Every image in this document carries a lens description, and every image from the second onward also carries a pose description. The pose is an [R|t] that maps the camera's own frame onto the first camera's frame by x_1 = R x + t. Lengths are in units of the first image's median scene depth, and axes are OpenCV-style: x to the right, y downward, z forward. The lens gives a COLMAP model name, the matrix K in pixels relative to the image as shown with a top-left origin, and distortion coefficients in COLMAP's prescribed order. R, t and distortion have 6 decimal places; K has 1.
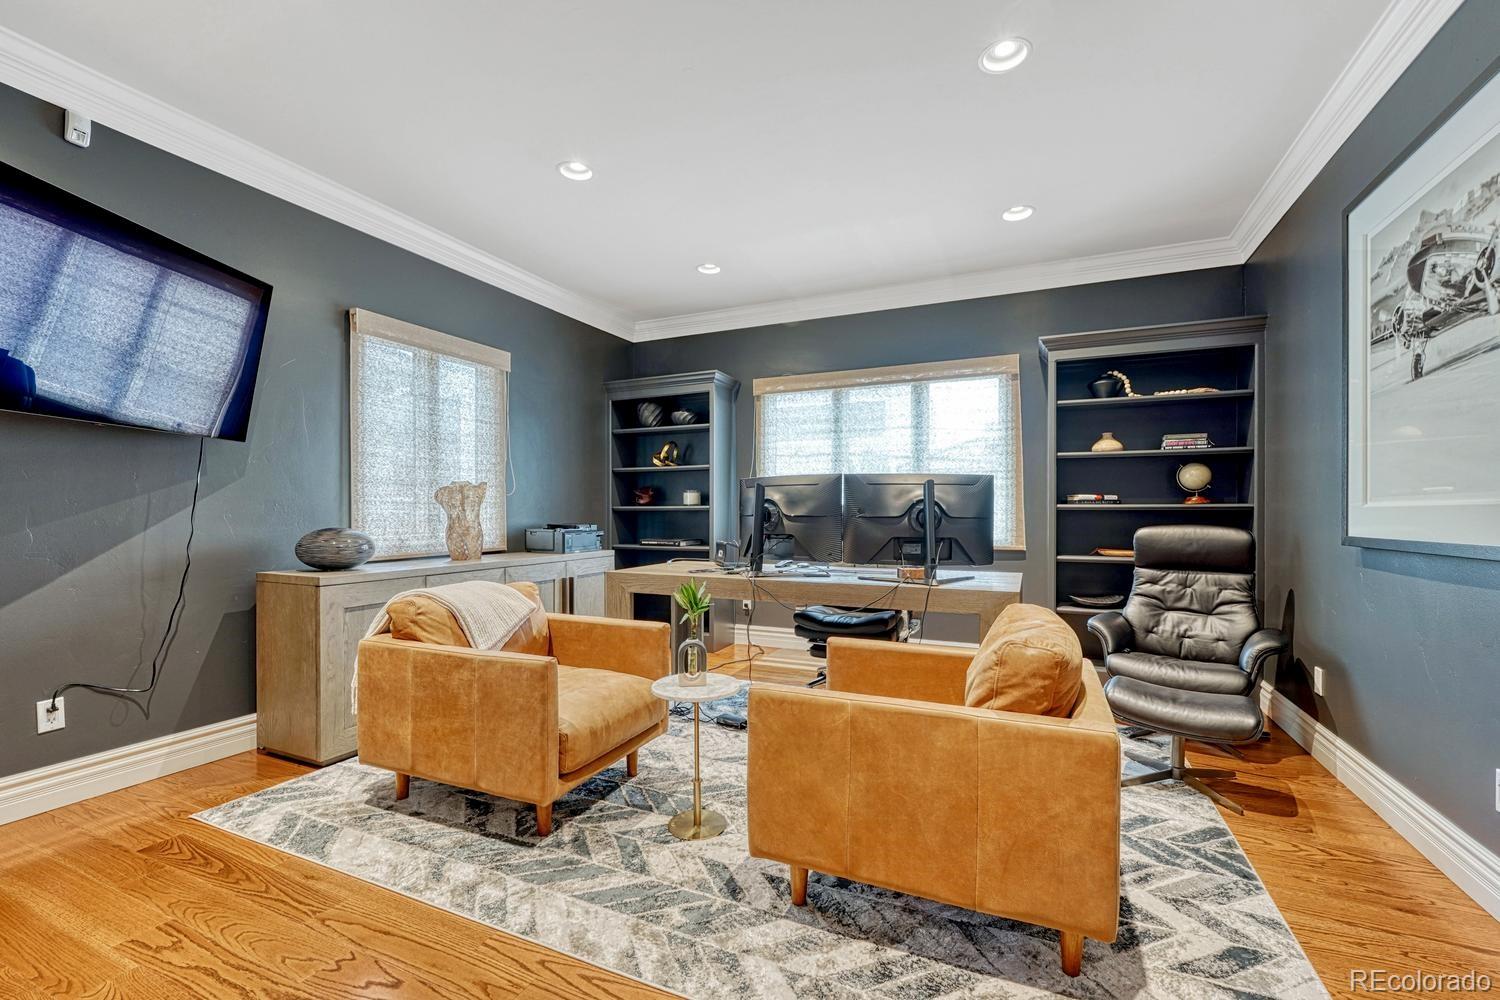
lens RADIAL K [[639.6, 0, 744.1], [0, 639.6, 501.3], [0, 0, 1]] dist [0.000852, 0.000150]
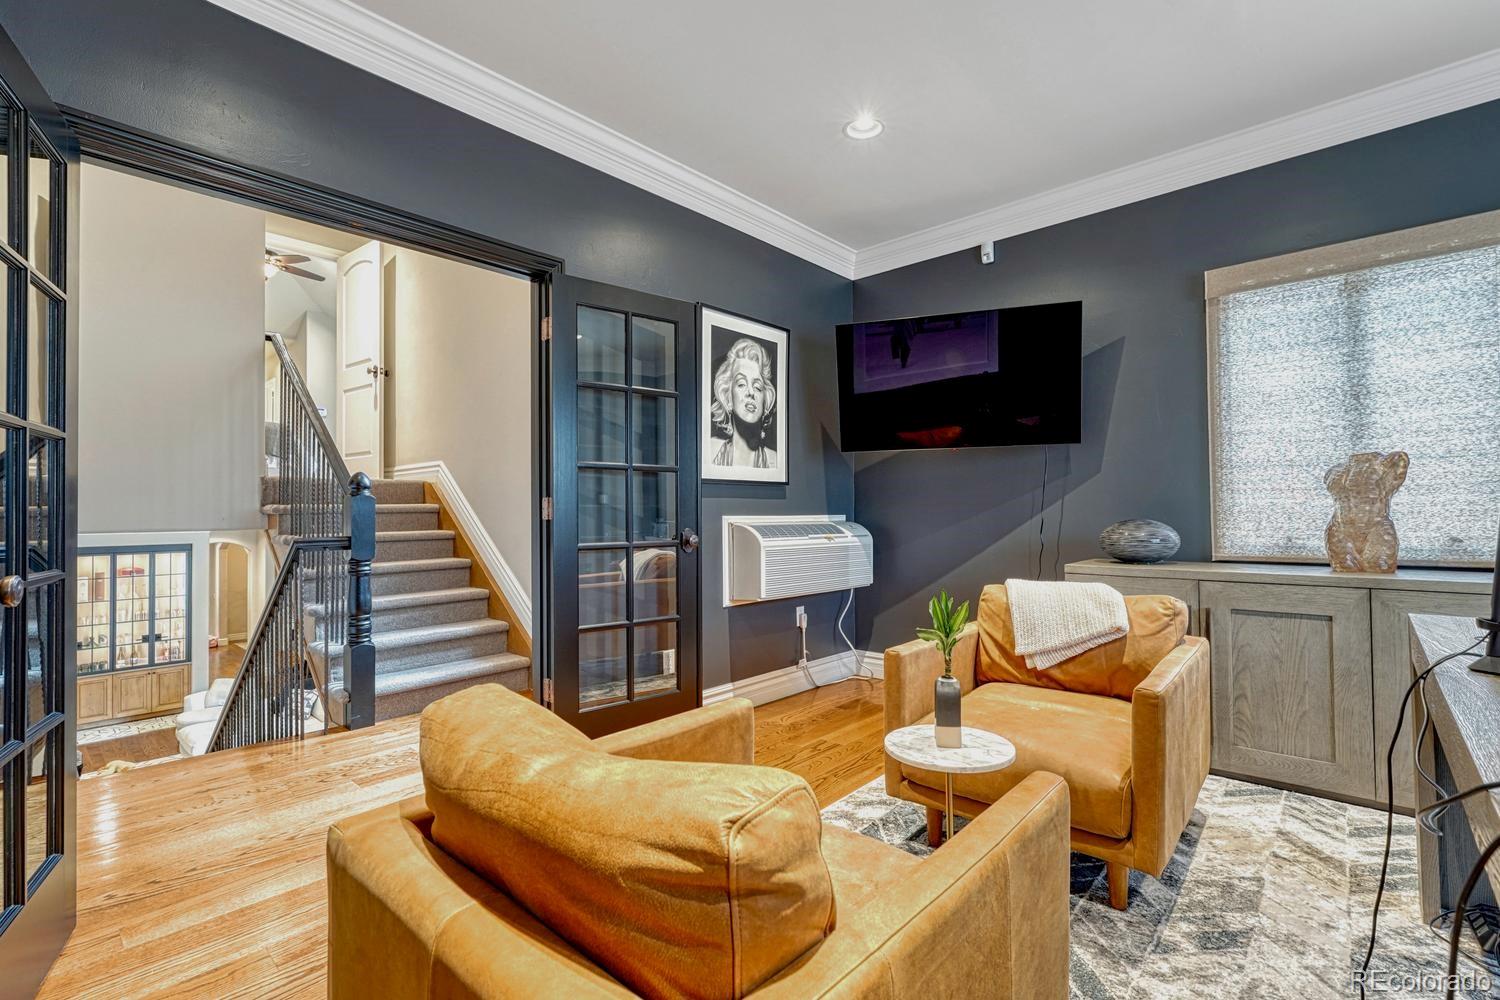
lens RADIAL K [[674.4, 0, 750.0], [0, 674.4, 500.0], [0, 0, 1]] dist [-0.012452, -0.000041]
pose [[-0.307415, -0.020027, -0.951365, 0.560135], [0.020921, 0.999395, -0.027799, 0.030961], [0.951346, -0.028450, -0.306809, 0.832501]]
